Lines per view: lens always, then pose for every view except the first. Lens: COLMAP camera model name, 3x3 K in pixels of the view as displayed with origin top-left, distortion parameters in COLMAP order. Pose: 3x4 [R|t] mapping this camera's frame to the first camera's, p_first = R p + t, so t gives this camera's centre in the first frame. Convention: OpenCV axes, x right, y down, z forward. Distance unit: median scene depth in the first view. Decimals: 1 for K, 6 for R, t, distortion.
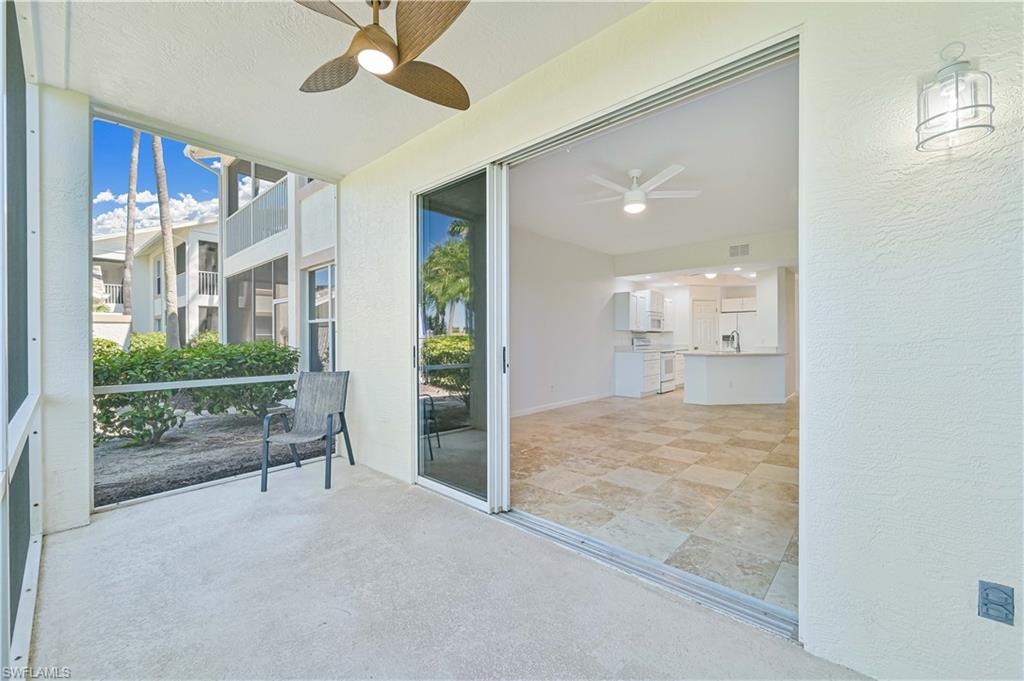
lens RADIAL K [[406.3, 0, 517.9], [0, 406.3, 341.6], [0, 0, 1]] dist [-0.002531, 0.000365]
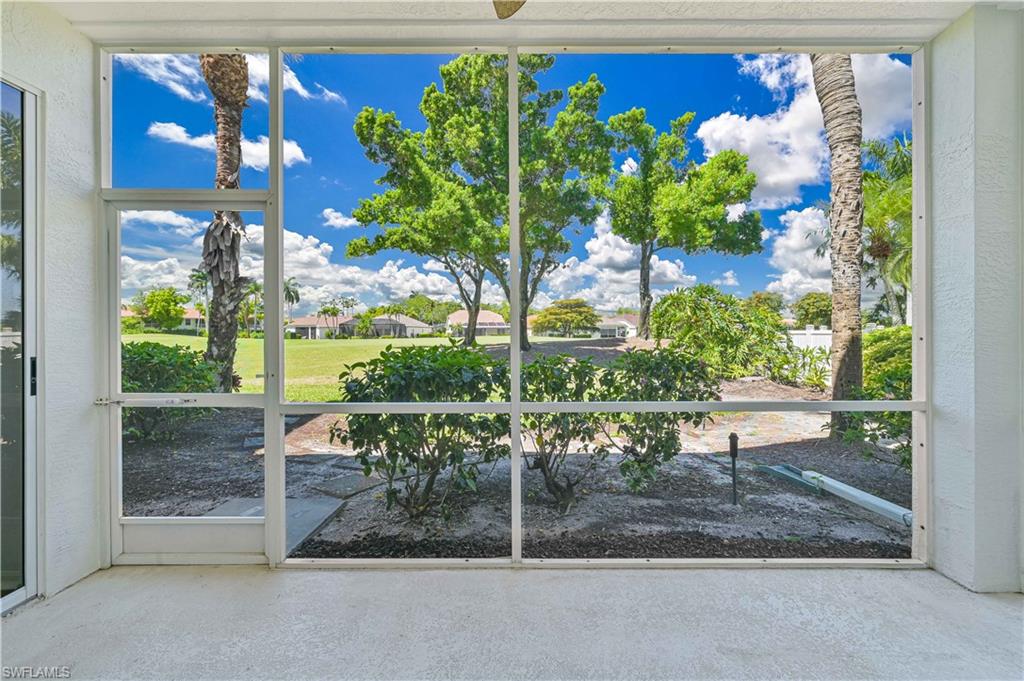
lens RADIAL K [[406.3, 0, 511.7], [0, 406.3, 330.4], [0, 0, 1]] dist [-0.002531, 0.000365]
pose [[-0.745728, 0.005541, -0.666227, 0.035060], [0.002841, 0.999983, 0.005137, -0.018796], [0.666244, 0.001937, -0.745731, 0.734413]]
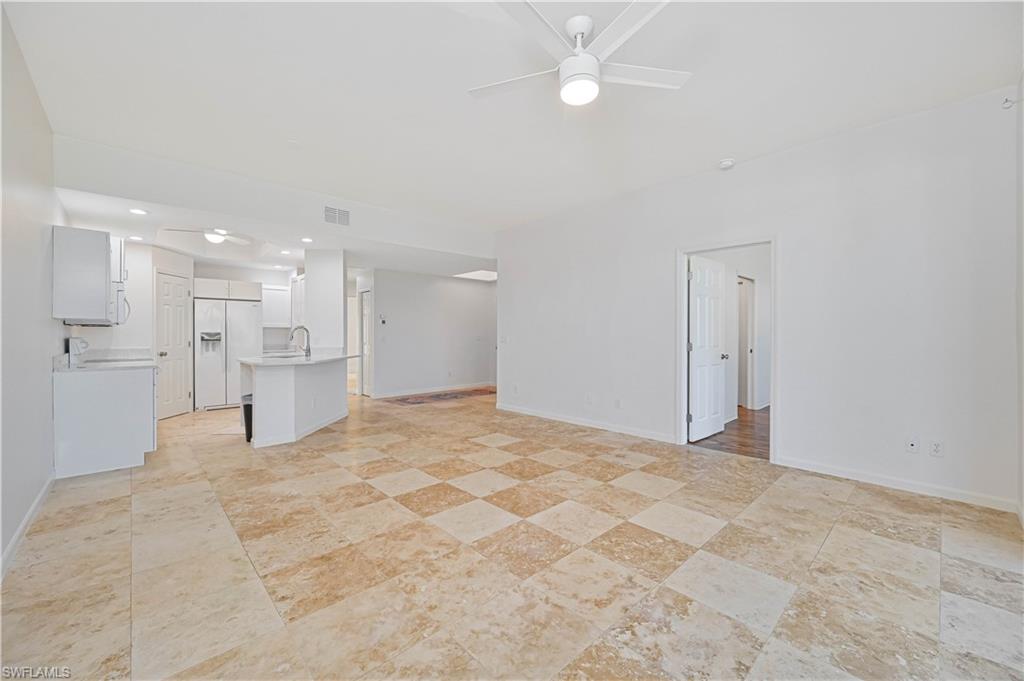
lens RADIAL K [[406.3, 0, 512.0], [0, 406.3, 336.9], [0, 0, 1]] dist [-0.002531, 0.000365]
pose [[0.088018, -0.000315, 0.996119, -0.275761], [0.009090, 0.999959, -0.000487, -0.010933], [-0.996077, 0.009097, 0.088017, 1.157050]]
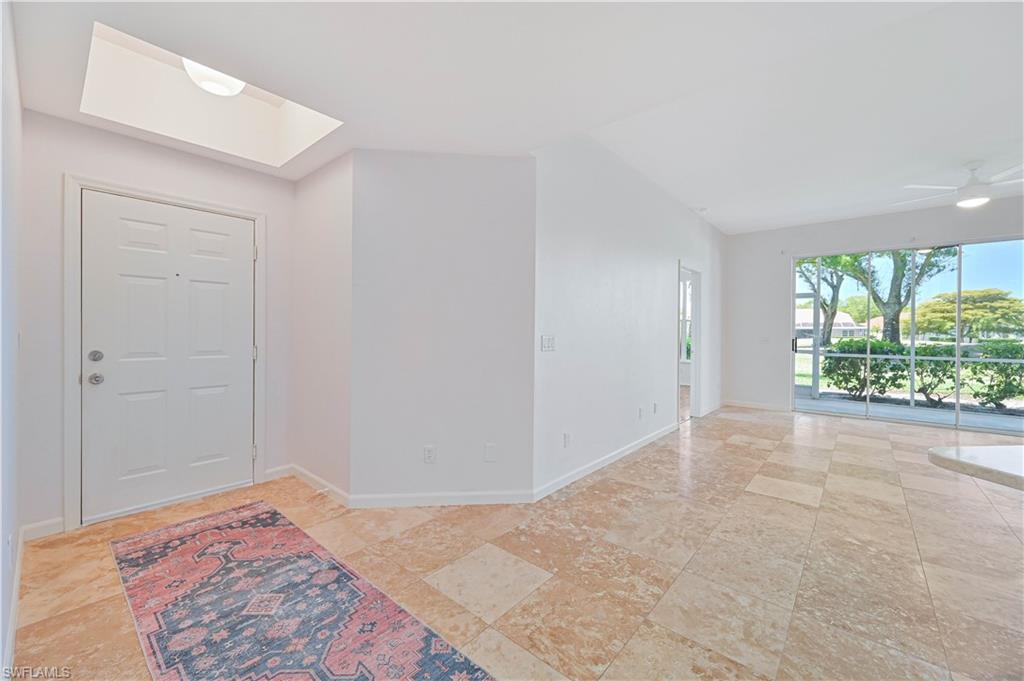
lens RADIAL K [[406.3, 0, 510.5], [0, 406.3, 333.1], [0, 0, 1]] dist [-0.002531, 0.000365]
pose [[-0.999839, -0.002029, -0.017826, 1.544889], [-0.002218, 0.999941, 0.010627, -0.030950], [0.017803, 0.010665, -0.999785, 2.152149]]
